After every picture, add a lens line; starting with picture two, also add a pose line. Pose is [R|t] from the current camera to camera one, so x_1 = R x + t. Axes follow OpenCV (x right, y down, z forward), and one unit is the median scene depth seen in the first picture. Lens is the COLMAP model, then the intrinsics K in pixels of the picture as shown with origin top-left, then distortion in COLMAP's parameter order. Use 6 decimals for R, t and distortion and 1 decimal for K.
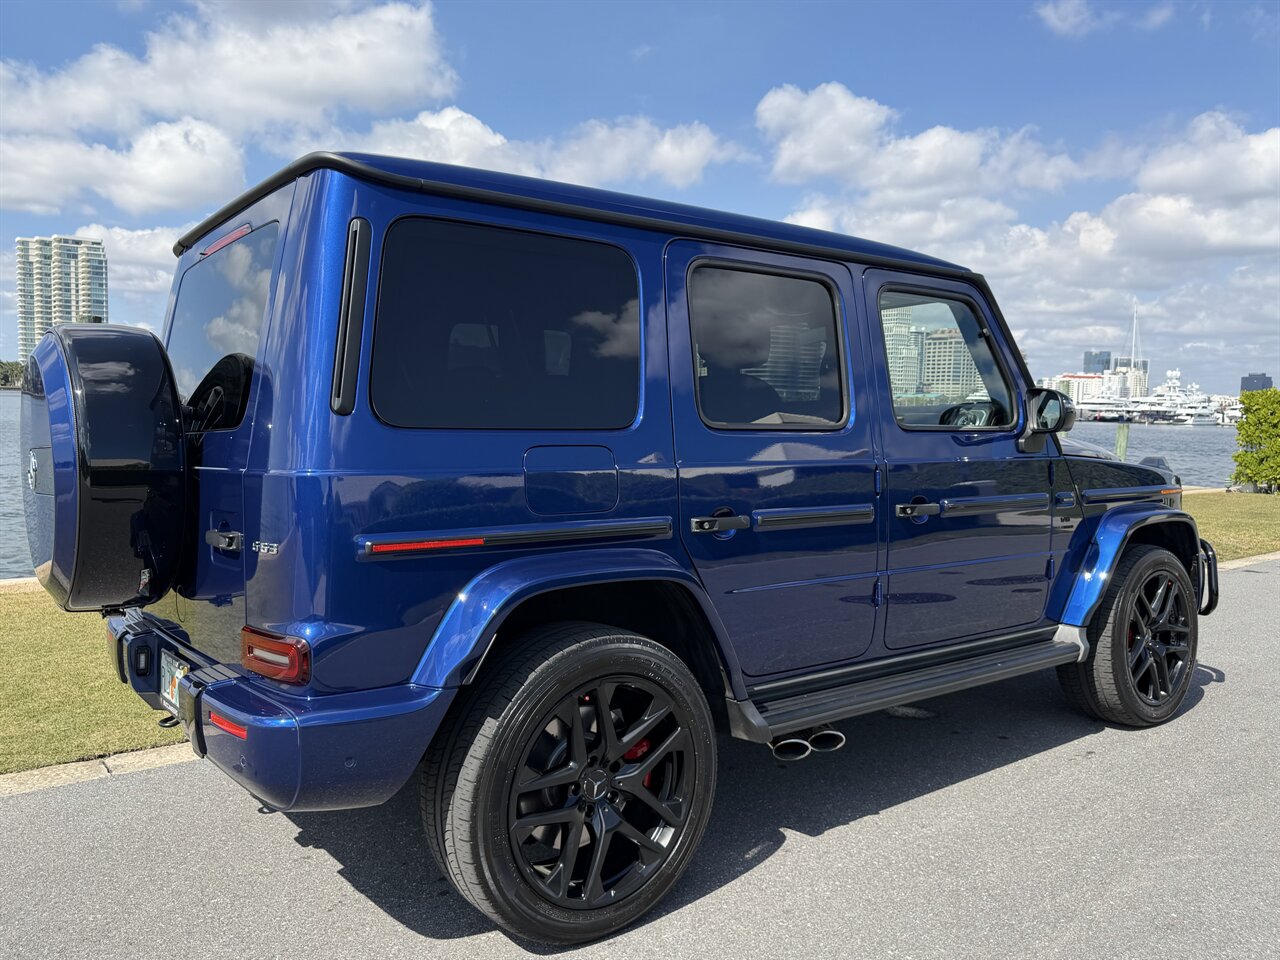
lens RADIAL K [[985.0, 0, 632.3], [0, 985.0, 487.6], [0, 0, 1]] dist [0.002444, -0.007906]
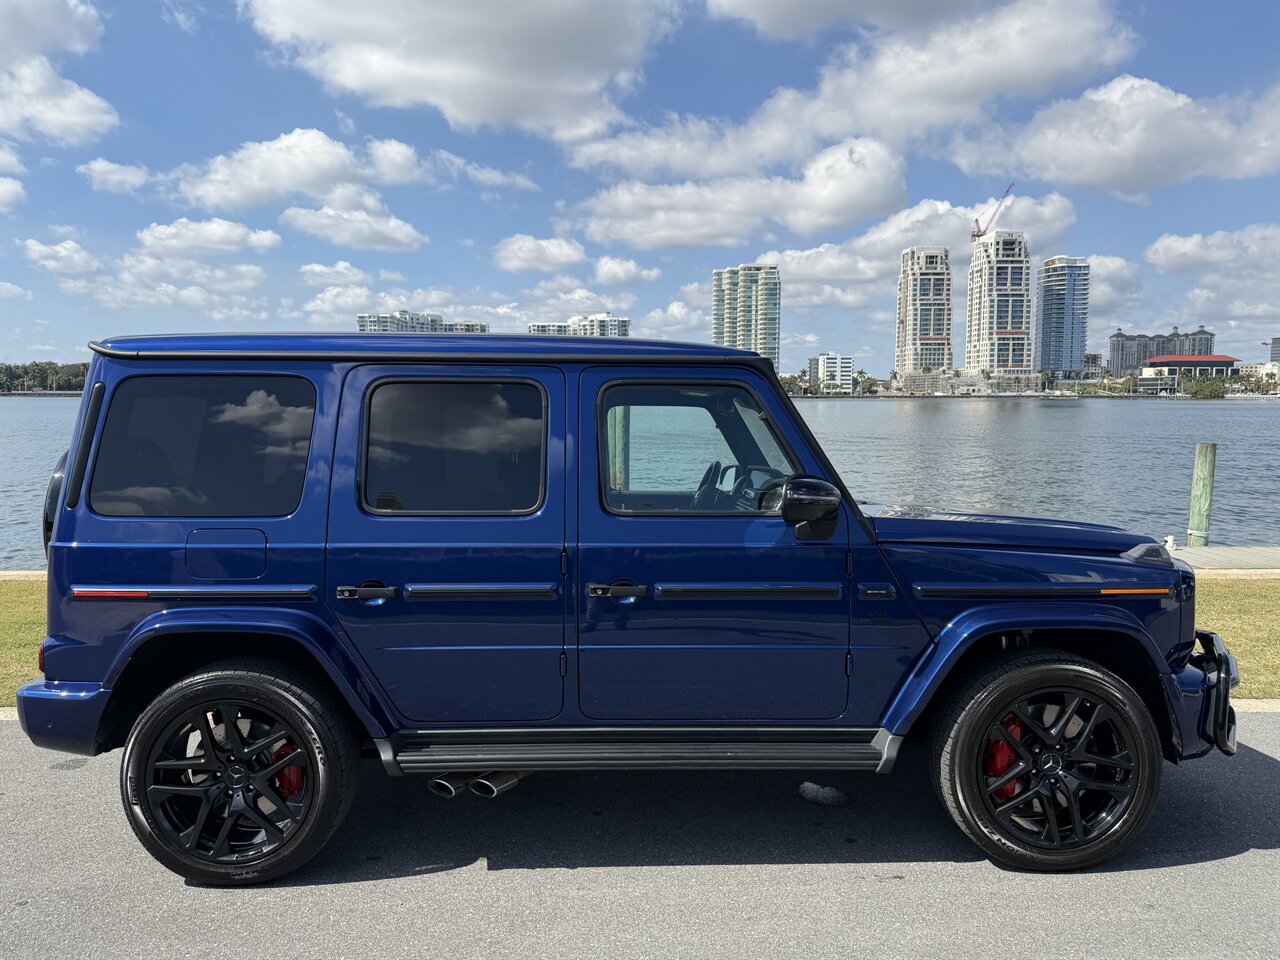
lens RADIAL K [[985.0, 0, 637.9], [0, 985.0, 503.4], [0, 0, 1]] dist [0.002444, -0.007906]
pose [[0.805193, 0.033827, -0.592048, 1.023651], [-0.024742, 0.999419, 0.023454, -0.111873], [0.592497, -0.004237, 0.805561, 0.176264]]
